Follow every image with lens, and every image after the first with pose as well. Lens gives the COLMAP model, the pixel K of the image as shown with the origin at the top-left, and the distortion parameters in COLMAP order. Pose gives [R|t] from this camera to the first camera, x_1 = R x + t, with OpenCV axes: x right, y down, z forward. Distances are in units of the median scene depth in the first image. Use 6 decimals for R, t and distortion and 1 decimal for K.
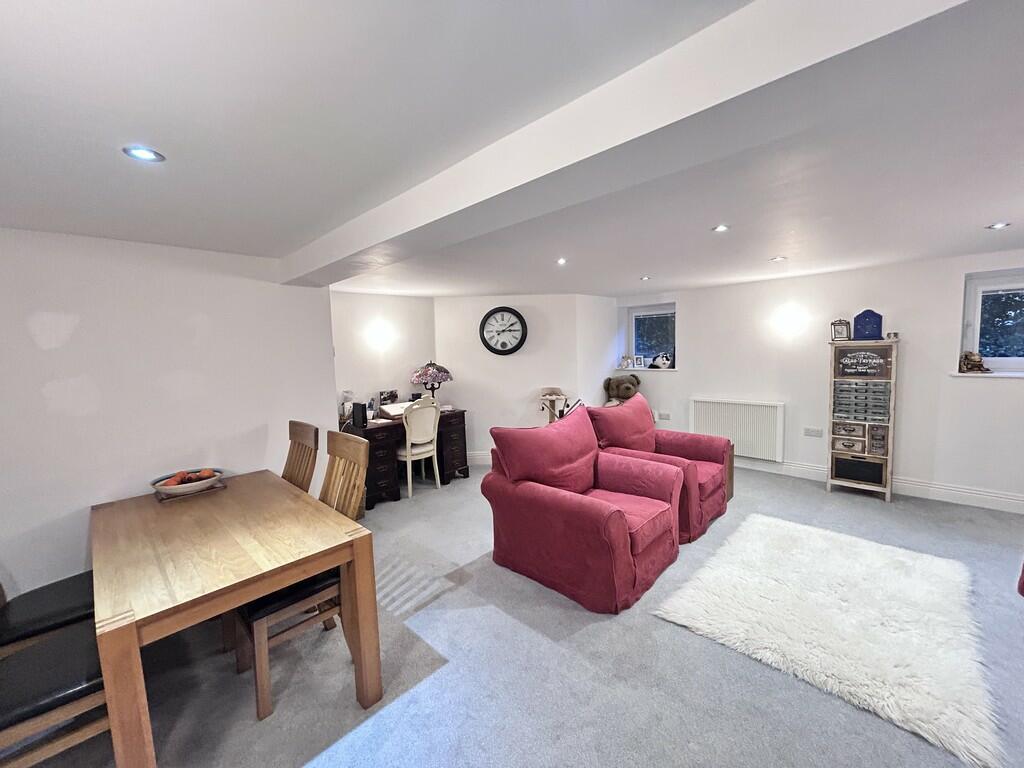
lens RADIAL K [[412.8, 0, 512.0], [0, 412.8, 384.0], [0, 0, 1]] dist [-0.002654, -0.000024]
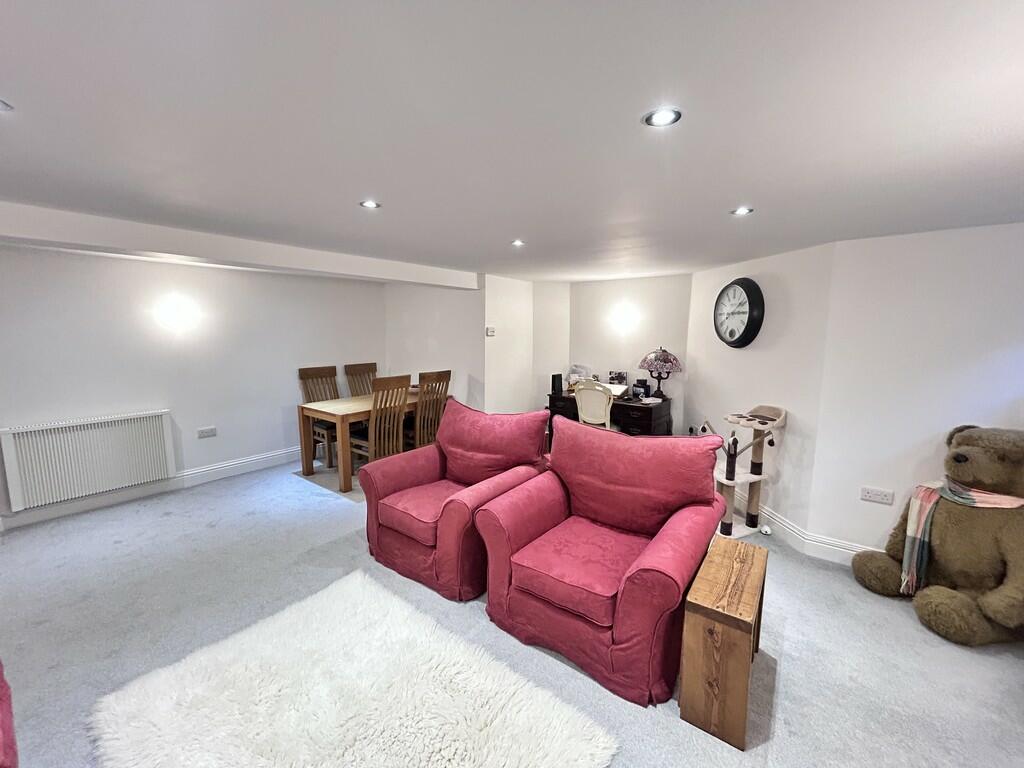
lens RADIAL K [[412.8, 0, 512.0], [0, 412.8, 384.0], [0, 0, 1]] dist [-0.002654, -0.000024]
pose [[0.115078, 0.167382, -0.979153, 0.860841], [-0.102378, 0.982451, 0.155914, -0.108872], [0.988067, 0.082301, 0.130194, 0.730545]]
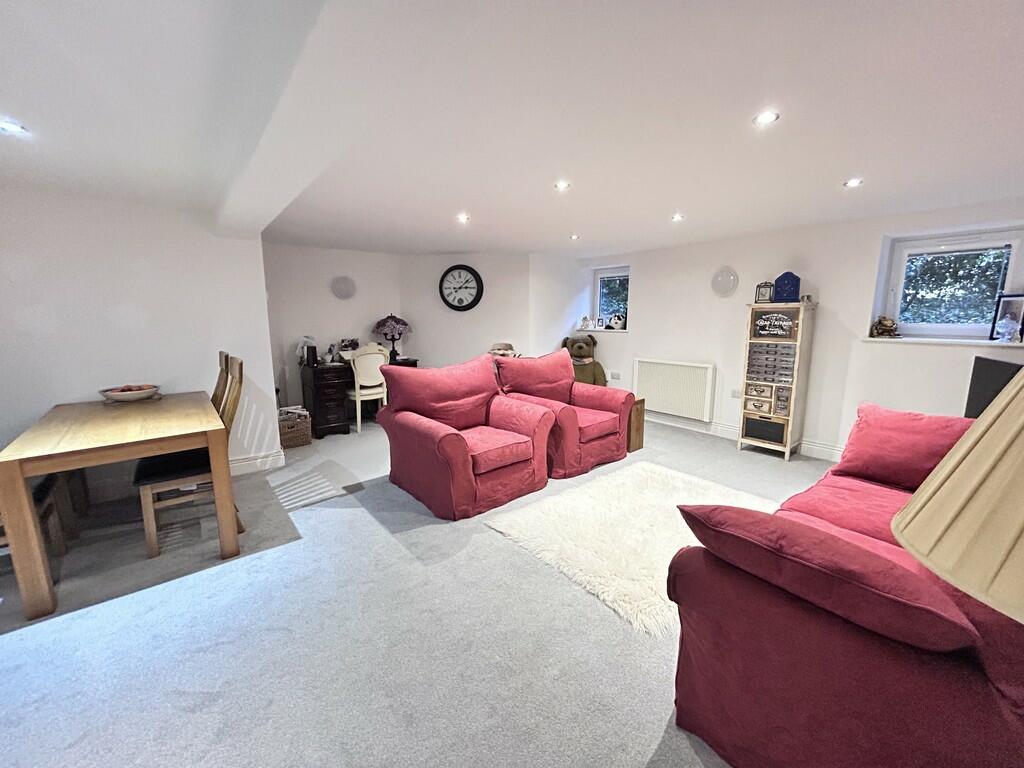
lens RADIAL K [[412.8, 0, 512.0], [0, 412.8, 384.0], [0, 0, 1]] dist [-0.002654, -0.000024]
pose [[0.993686, 0.048608, -0.101124, 0.309795], [-0.040618, 0.995997, 0.079620, 0.037856], [0.104590, -0.075010, 0.991683, -0.081169]]
